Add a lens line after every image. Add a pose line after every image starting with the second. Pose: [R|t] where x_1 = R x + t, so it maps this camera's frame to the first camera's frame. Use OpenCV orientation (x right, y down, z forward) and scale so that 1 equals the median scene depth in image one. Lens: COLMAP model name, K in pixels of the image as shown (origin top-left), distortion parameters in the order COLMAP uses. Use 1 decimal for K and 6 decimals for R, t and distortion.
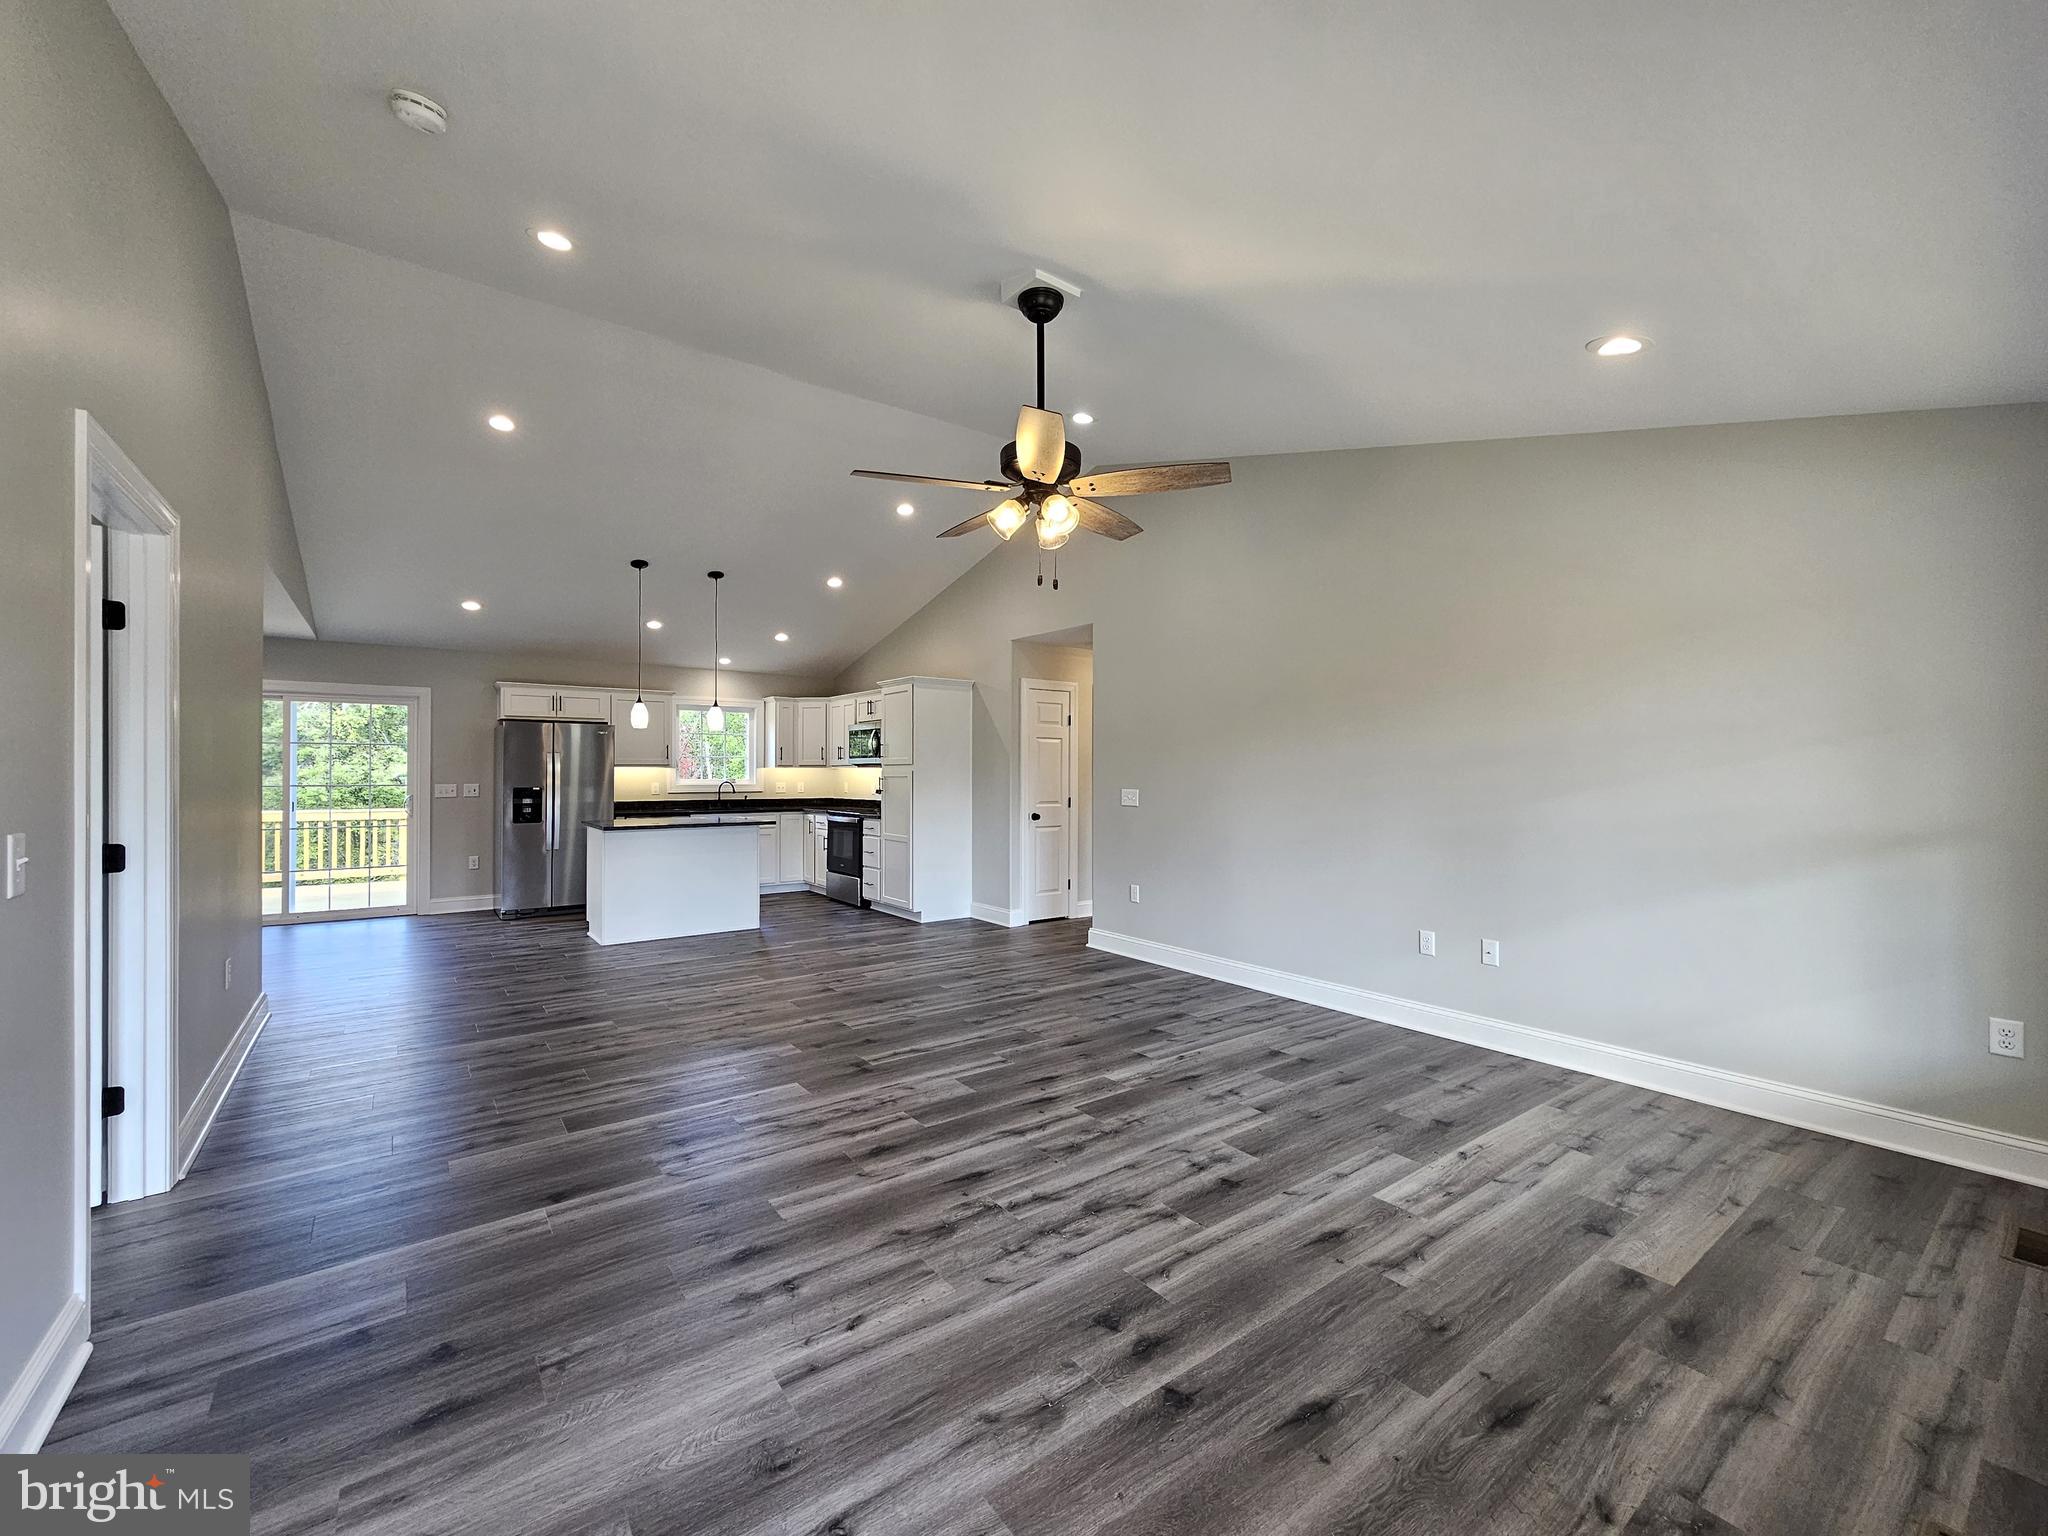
lens RADIAL K [[844.4, 0, 1022.5], [0, 844.4, 770.4], [0, 0, 1]] dist [-0.002032, -0.000575]
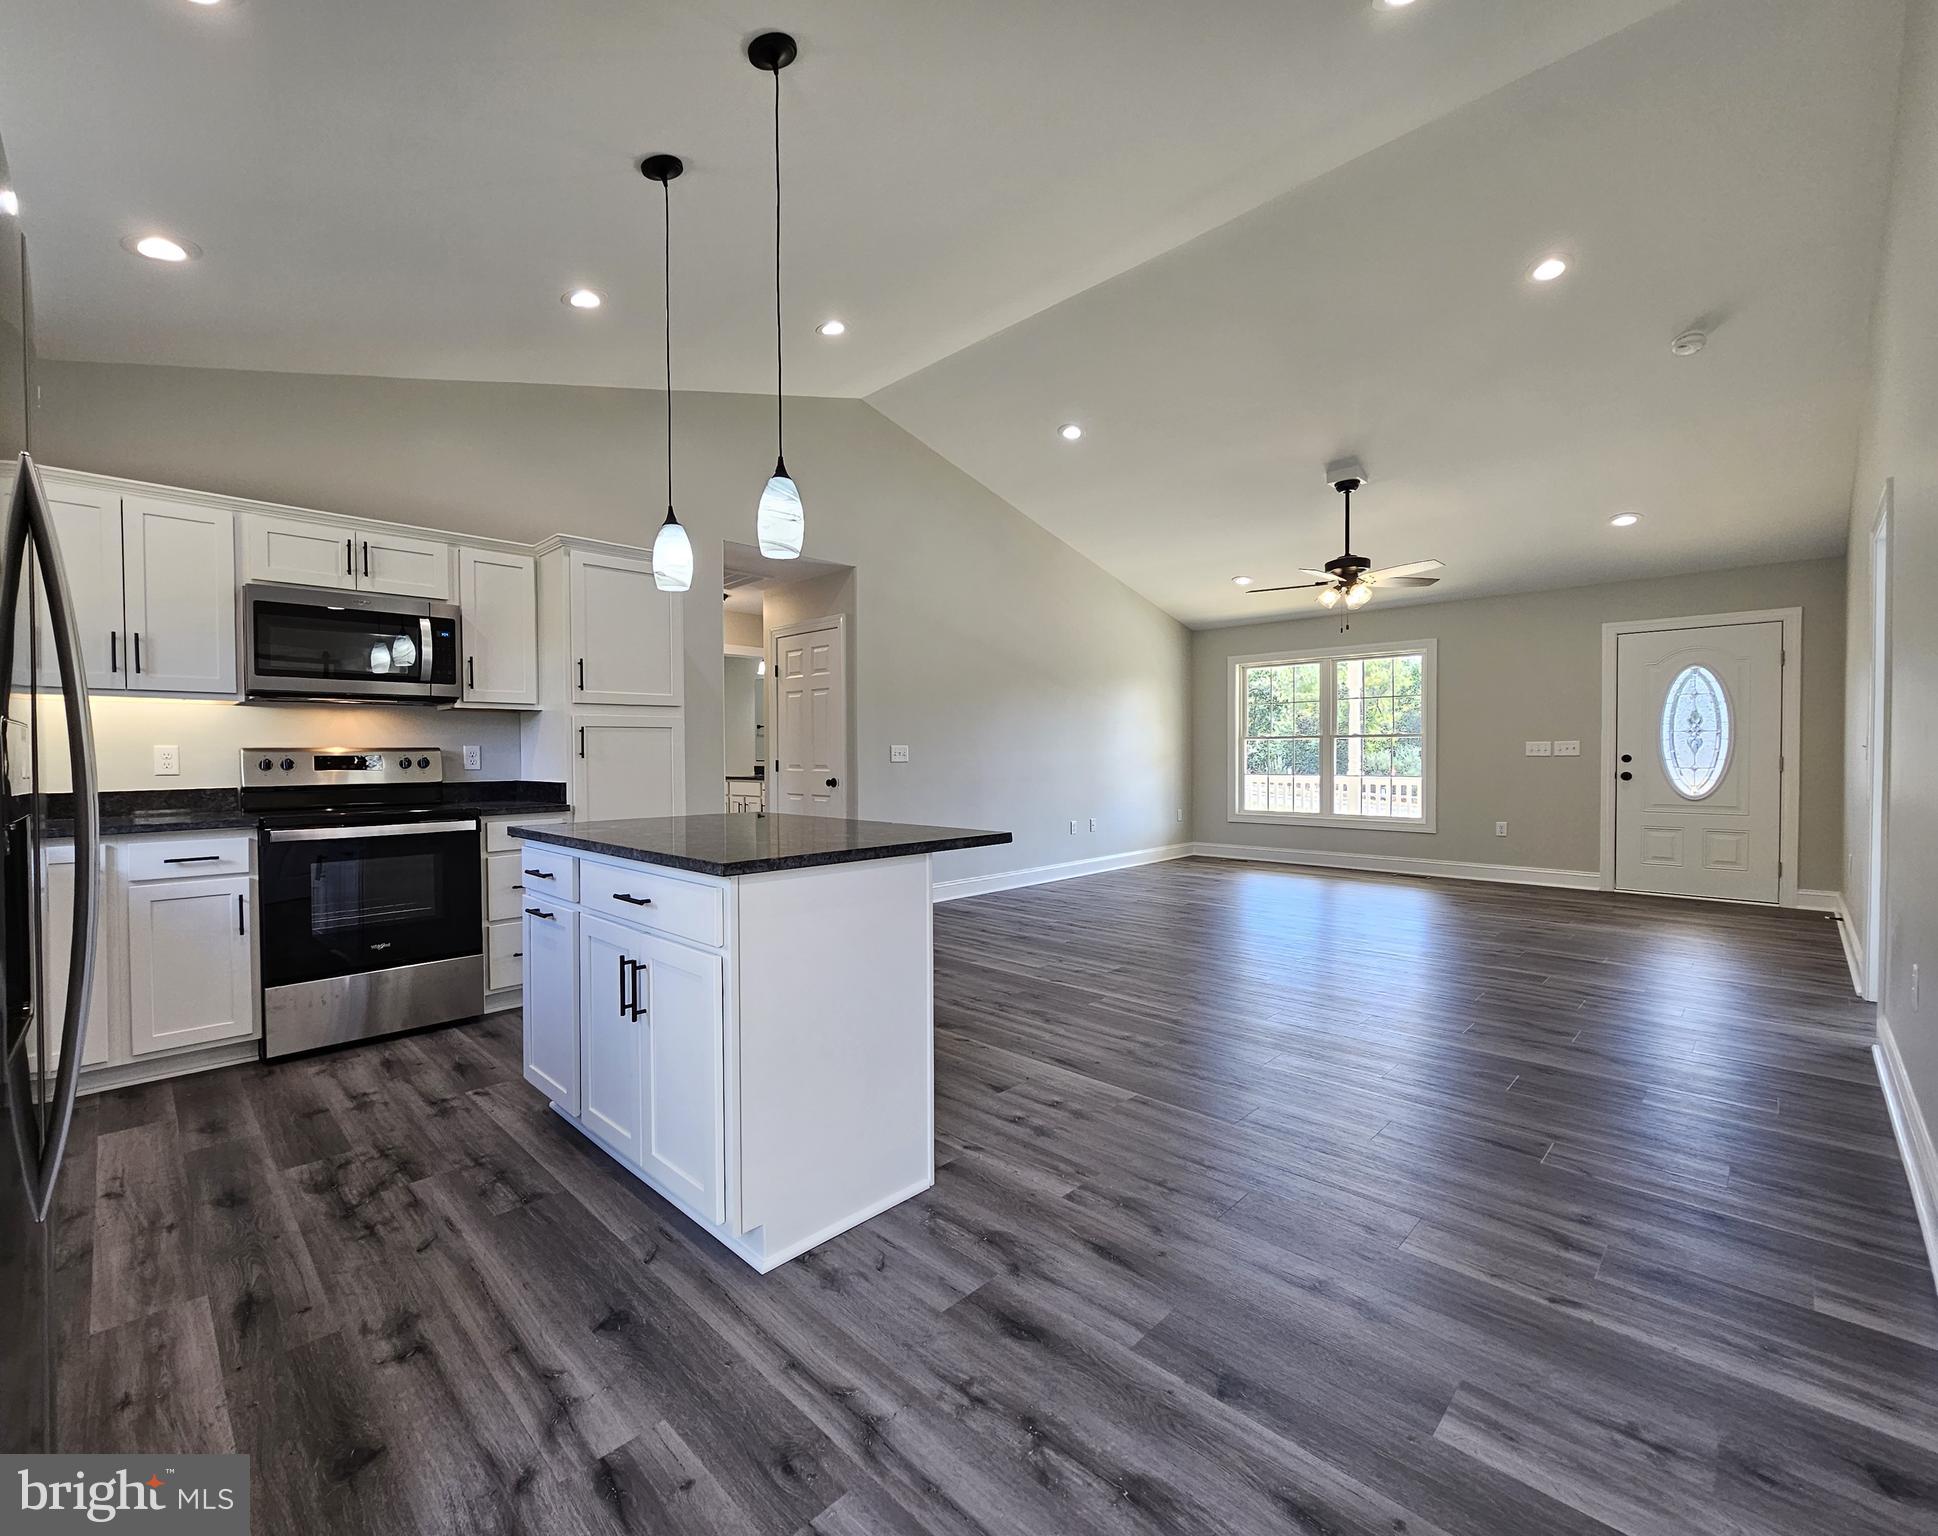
lens RADIAL K [[833.8, 0, 918.3], [0, 833.8, 779.9], [0, 0, 1]] dist [-0.000410, 0.000545]
pose [[-0.128989, -0.035115, 0.991024, -0.661491], [0.000628, 0.999370, 0.035493, 0.021375], [-0.991646, 0.005200, -0.128885, 0.831279]]
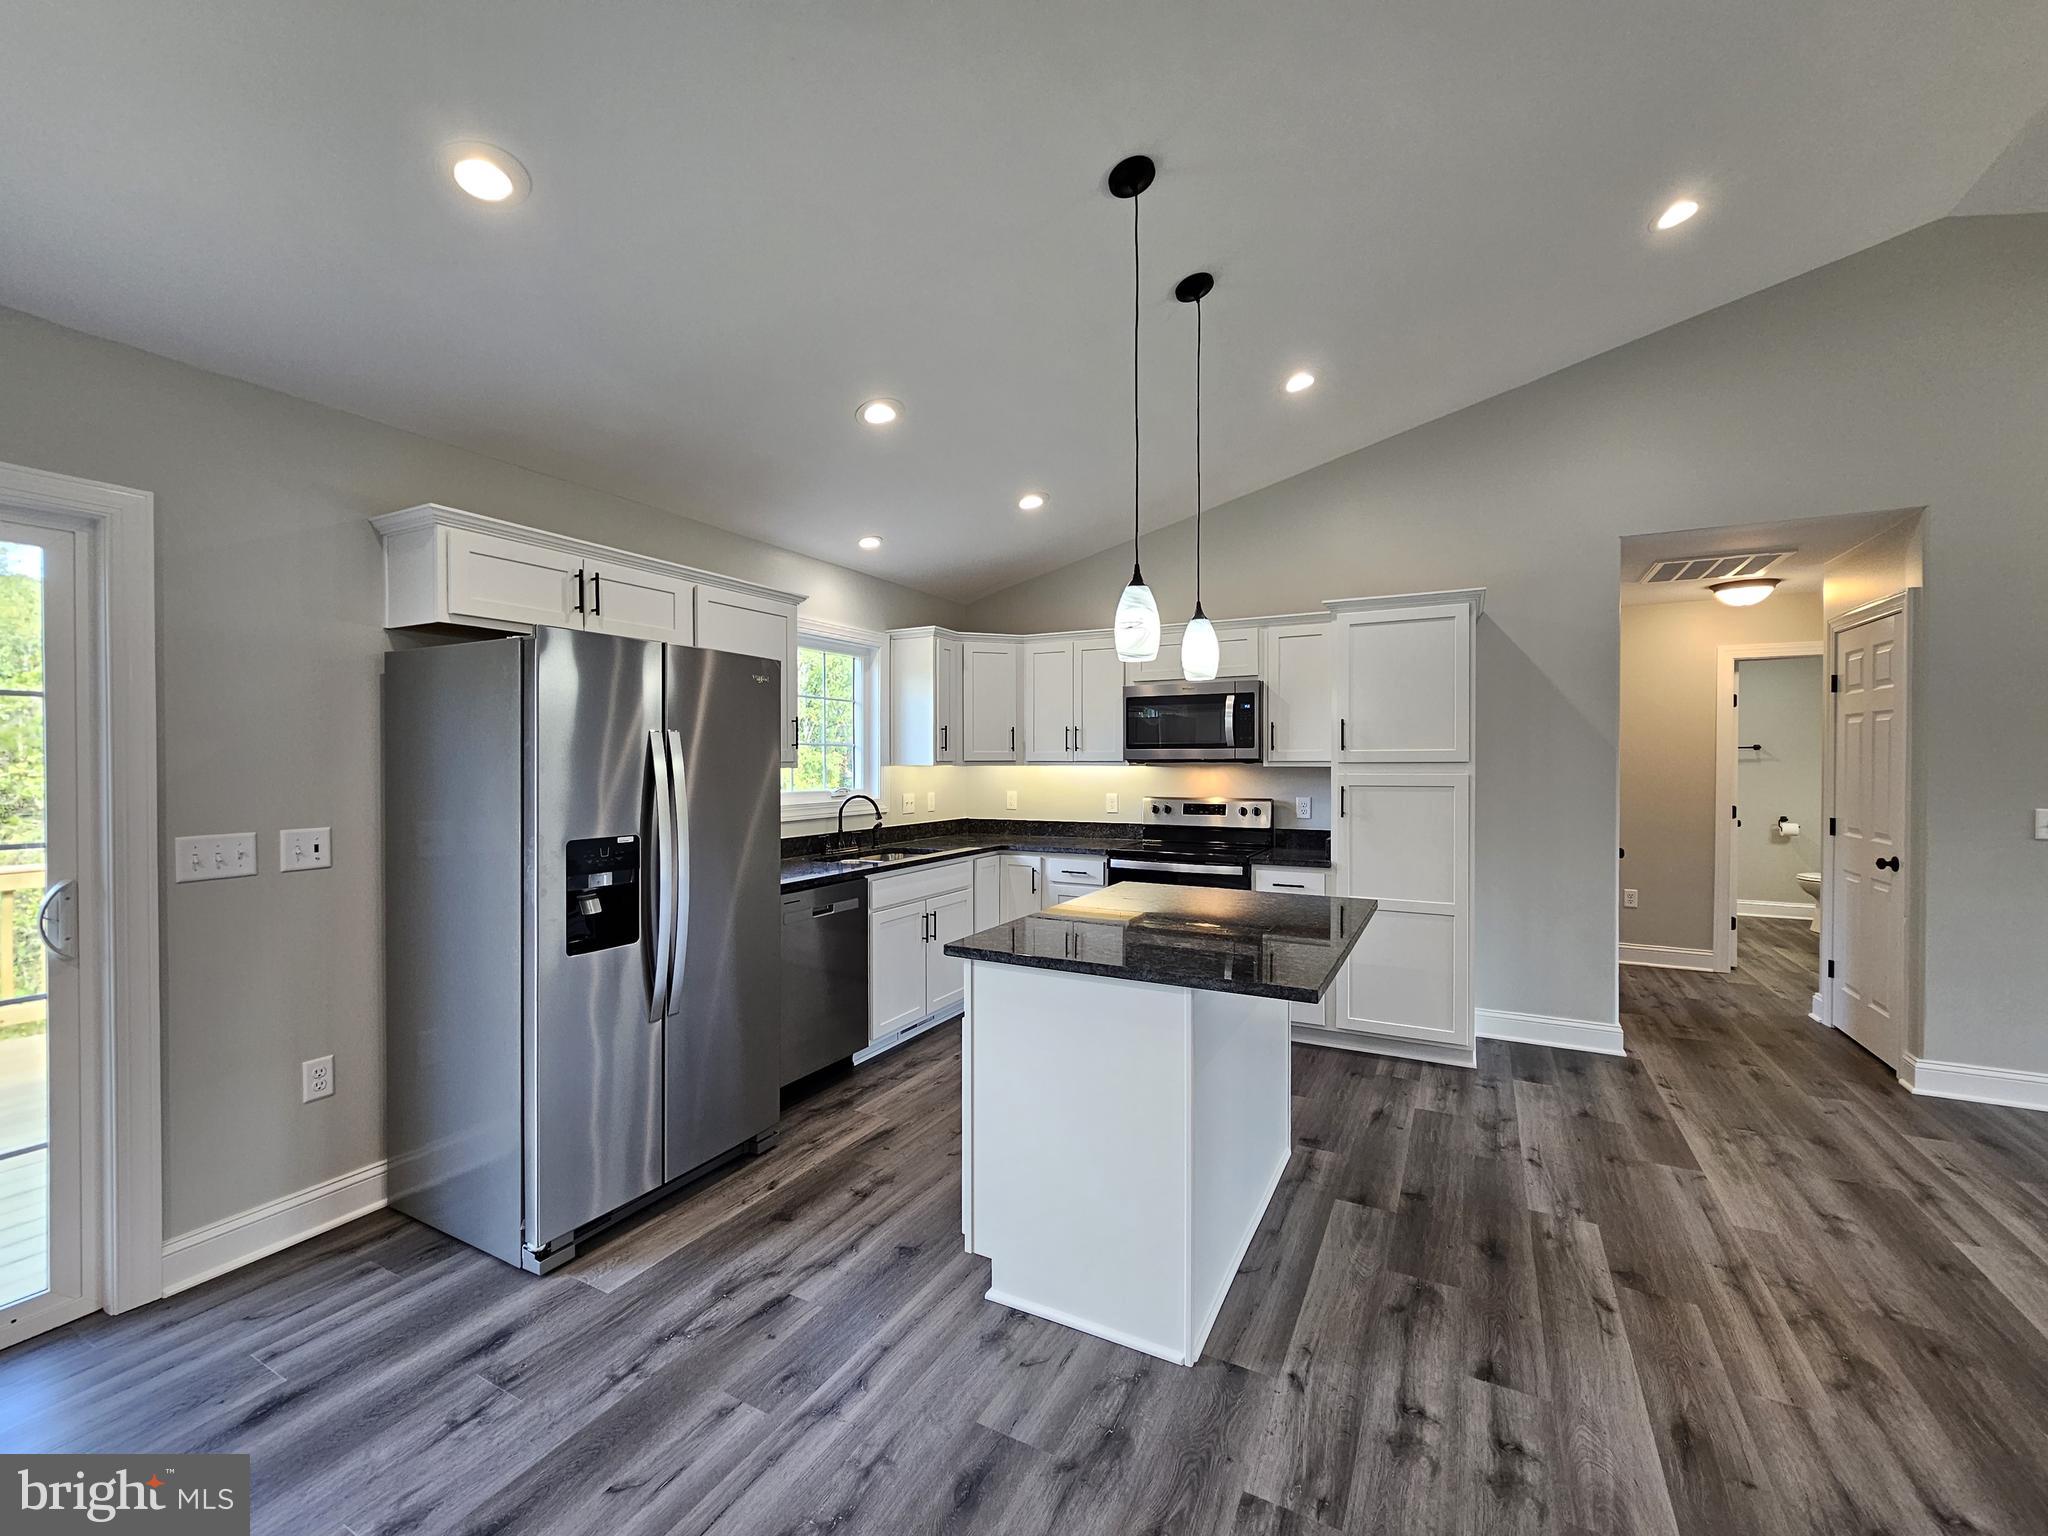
lens RADIAL K [[844.4, 0, 1022.8], [0, 844.4, 768.9], [0, 0, 1]] dist [-0.002032, -0.000575]
pose [[0.902265, -0.007118, 0.431123, -0.540092], [0.001445, 0.999908, 0.013487, -0.009217], [-0.431179, -0.011546, 0.902192, 0.597817]]
